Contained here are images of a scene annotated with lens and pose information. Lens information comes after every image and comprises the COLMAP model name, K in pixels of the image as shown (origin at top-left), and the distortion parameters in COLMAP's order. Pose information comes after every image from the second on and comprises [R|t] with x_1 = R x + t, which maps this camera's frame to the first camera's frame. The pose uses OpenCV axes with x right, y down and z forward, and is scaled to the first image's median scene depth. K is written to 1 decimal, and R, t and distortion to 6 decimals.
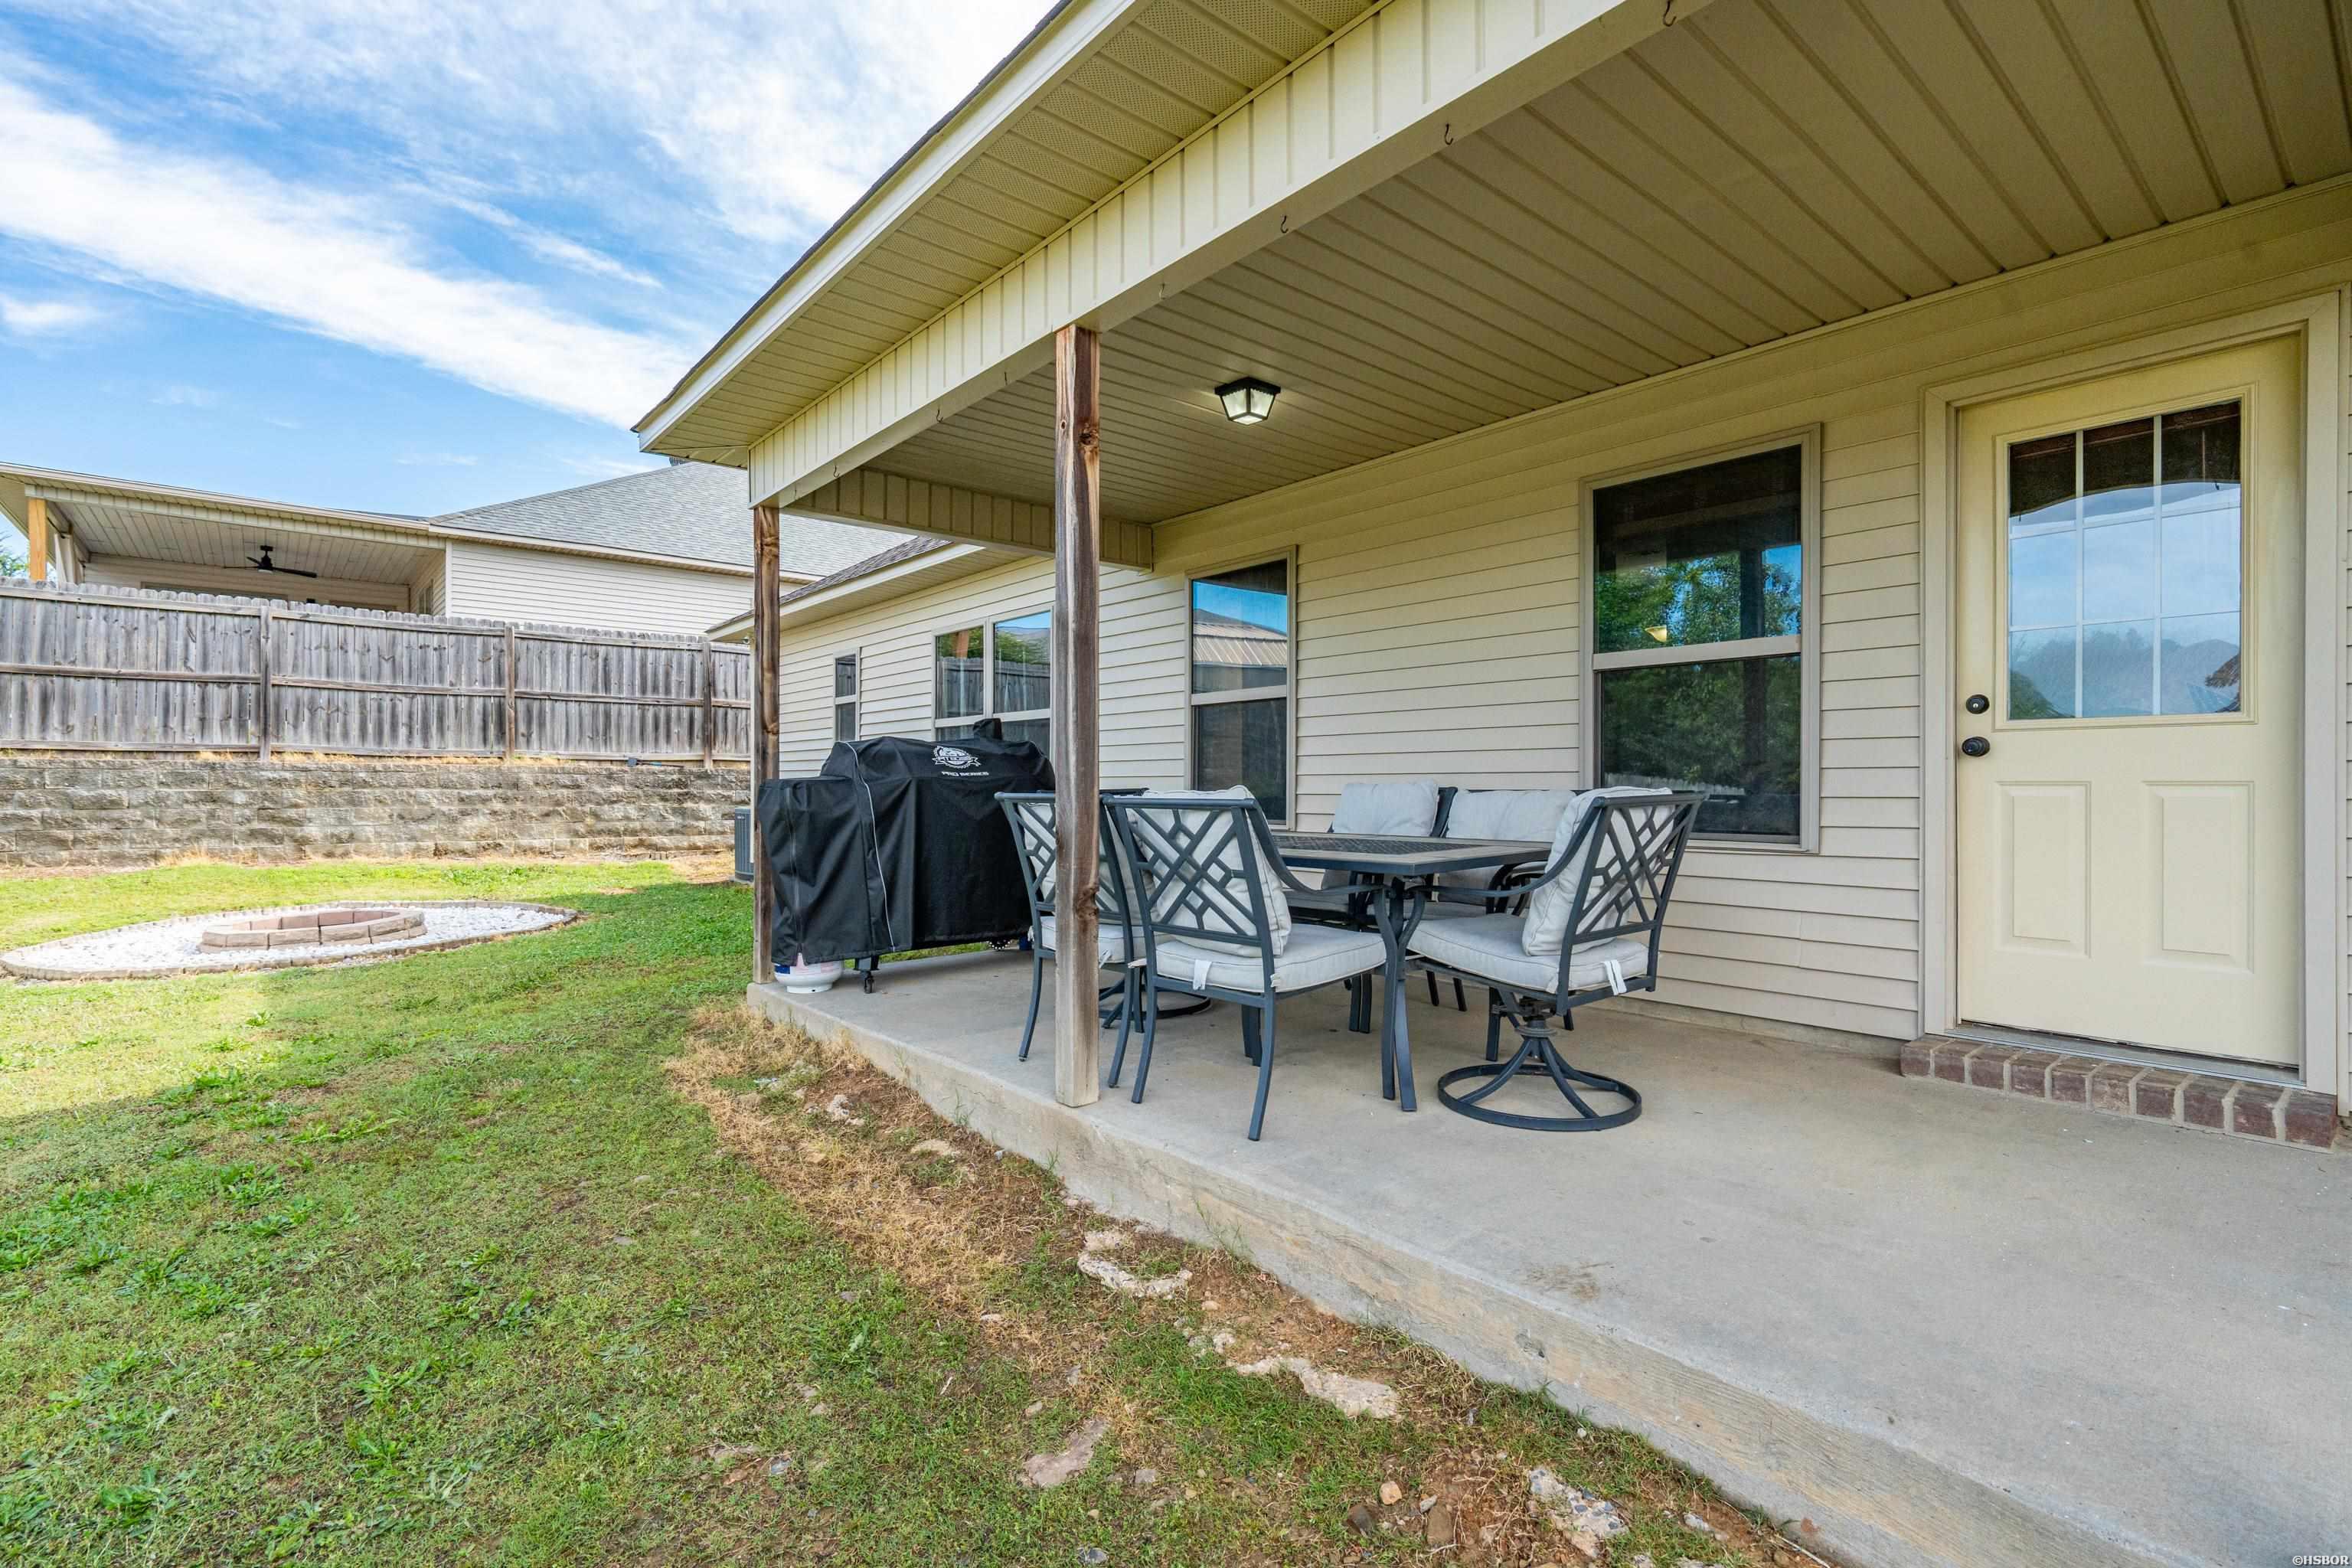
lens RADIAL K [[1066.8, 0, 1201.1], [0, 1066.8, 792.4], [0, 0, 1]] dist [-0.022090, 0.014362]
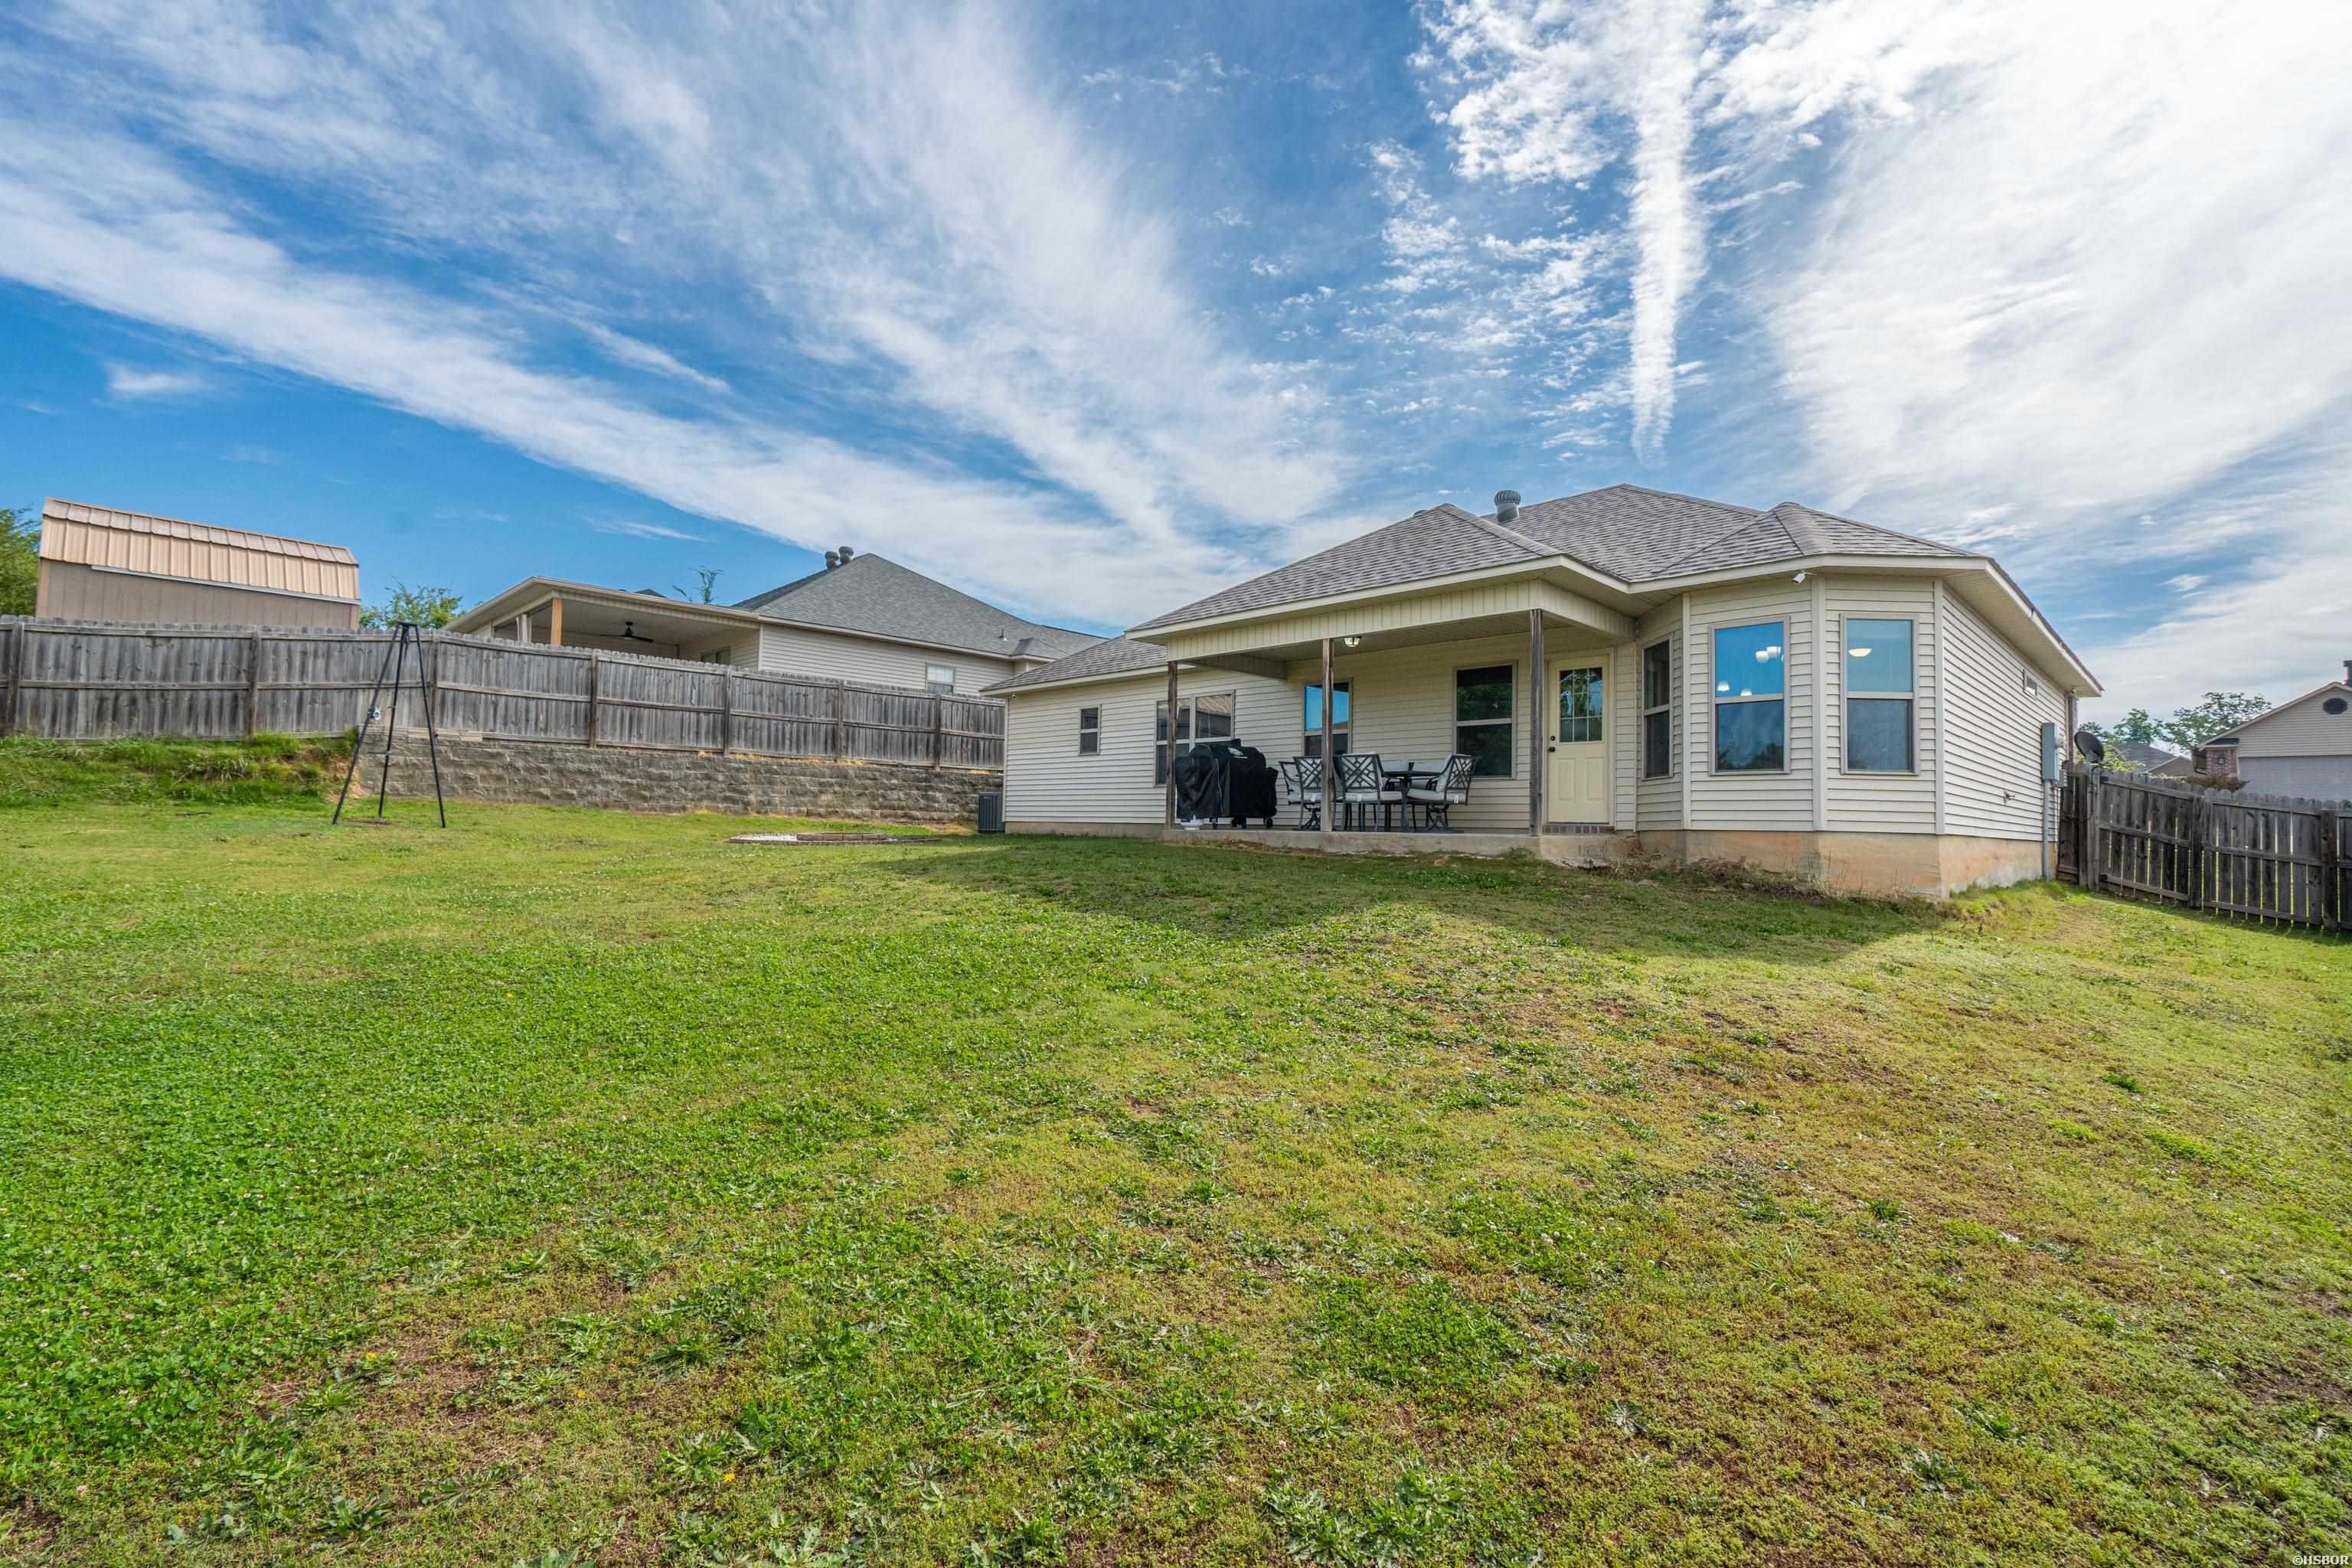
lens RADIAL K [[1022.2, 0, 1186.2], [0, 1022.2, 774.3], [0, 0, 1]] dist [0.001130, 0.001119]
pose [[0.997617, 0.021724, 0.065492, -0.216205], [-0.018042, 0.998252, -0.056287, 0.072884], [-0.066601, 0.054972, 0.996264, -0.675610]]
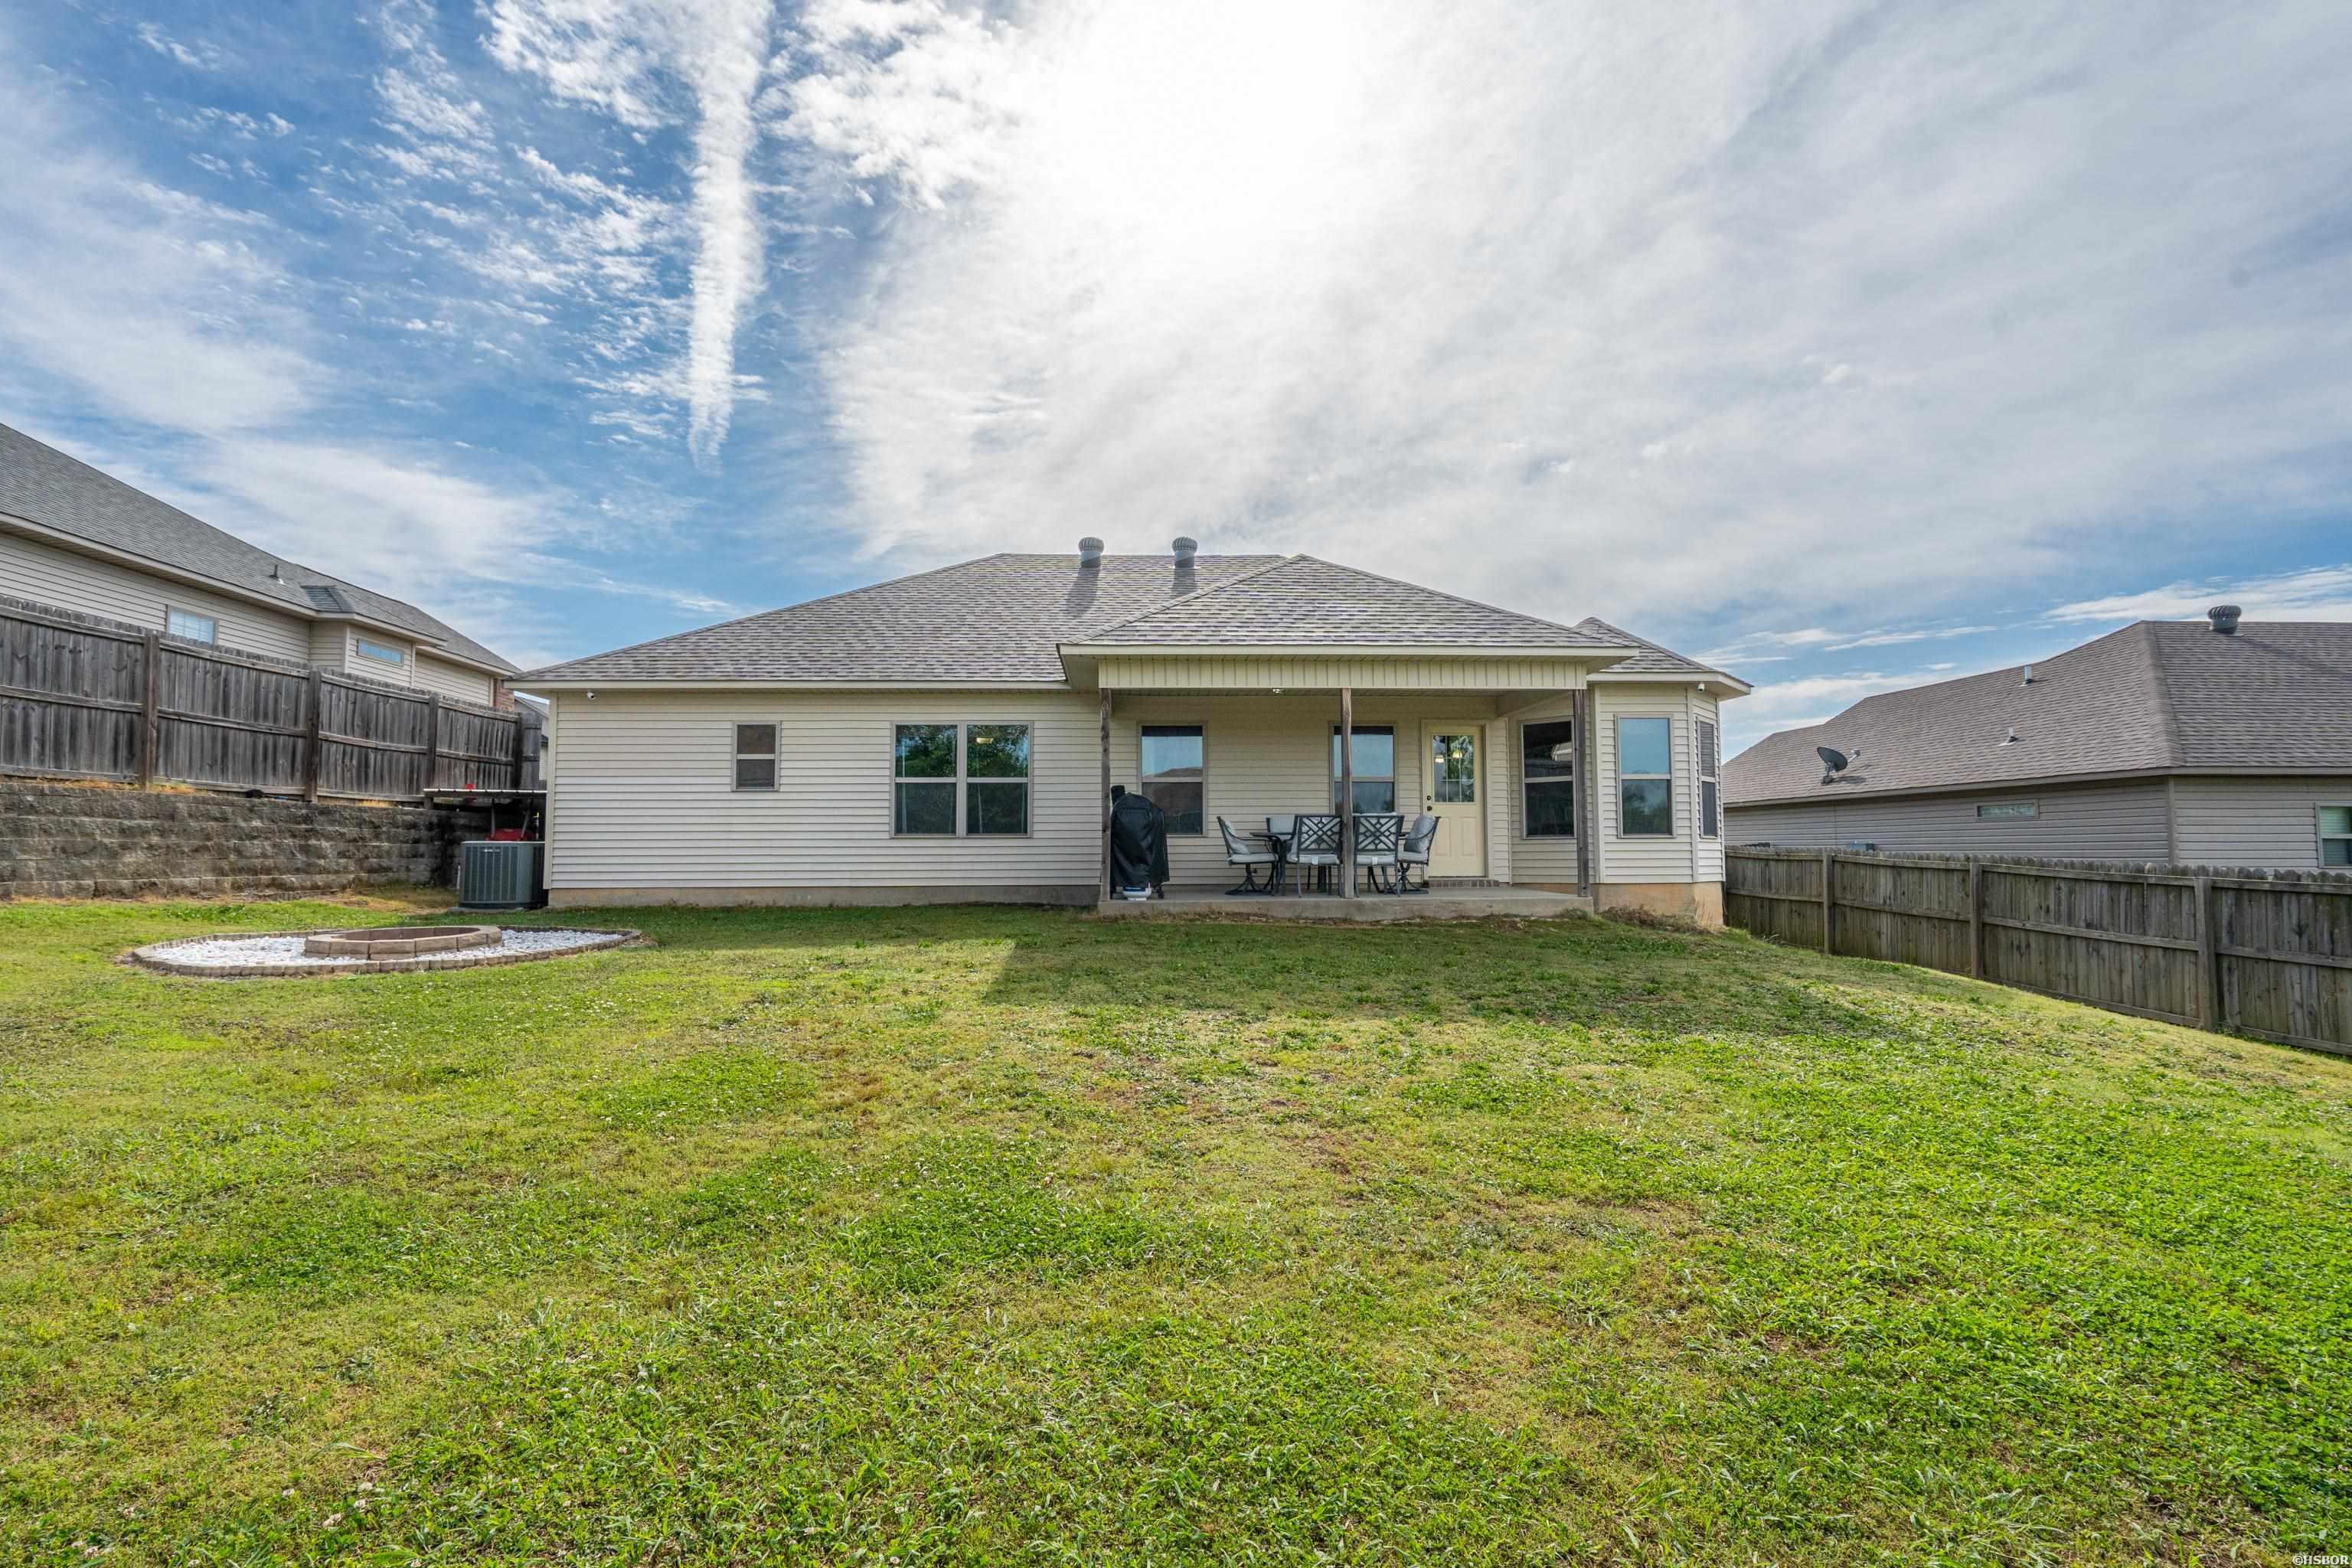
lens RADIAL K [[1053.7, 0, 1123.9], [0, 1053.7, 880.1], [0, 0, 1]] dist [-0.010037, 0.000470]
pose [[0.628891, -0.023473, 0.777139, -0.845509], [0.007817, 0.999685, 0.023869, 0.032719], [-0.777454, -0.008936, 0.628876, -0.170701]]
